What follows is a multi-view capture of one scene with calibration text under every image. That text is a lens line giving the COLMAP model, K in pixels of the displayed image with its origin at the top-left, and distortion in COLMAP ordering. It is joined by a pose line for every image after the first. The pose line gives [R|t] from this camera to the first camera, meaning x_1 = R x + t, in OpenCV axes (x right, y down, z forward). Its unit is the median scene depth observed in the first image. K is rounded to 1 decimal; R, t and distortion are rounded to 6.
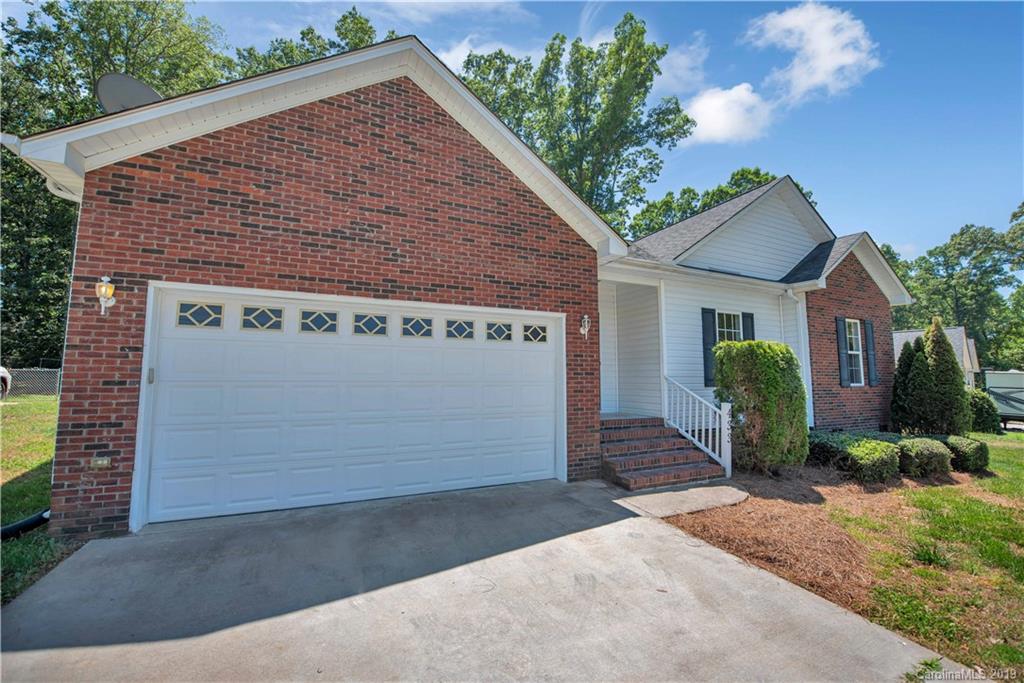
lens RADIAL K [[409.7, 0, 511.9], [0, 409.7, 341.3], [0, 0, 1]] dist [-0.016721, -0.000223]
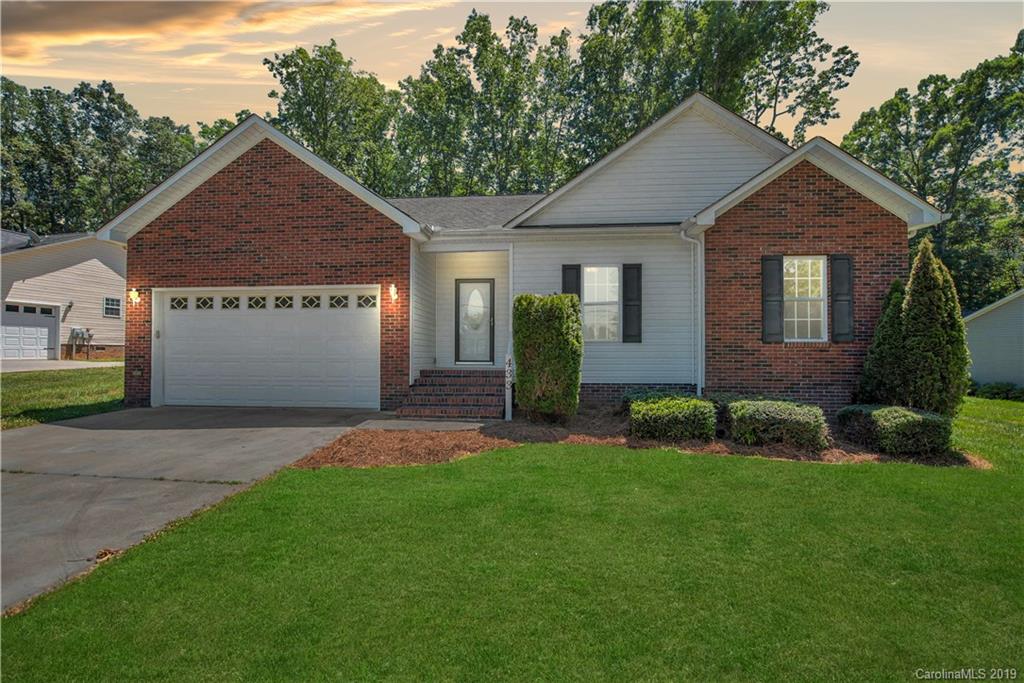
lens RADIAL K [[409.7, 0, 494.4], [0, 409.7, 348.1], [0, 0, 1]] dist [-0.016721, -0.000223]
pose [[0.869579, -0.006486, -0.493752, 1.152322], [0.046455, 0.996553, 0.068725, 0.065769], [0.491604, -0.082699, 0.866883, 0.032492]]
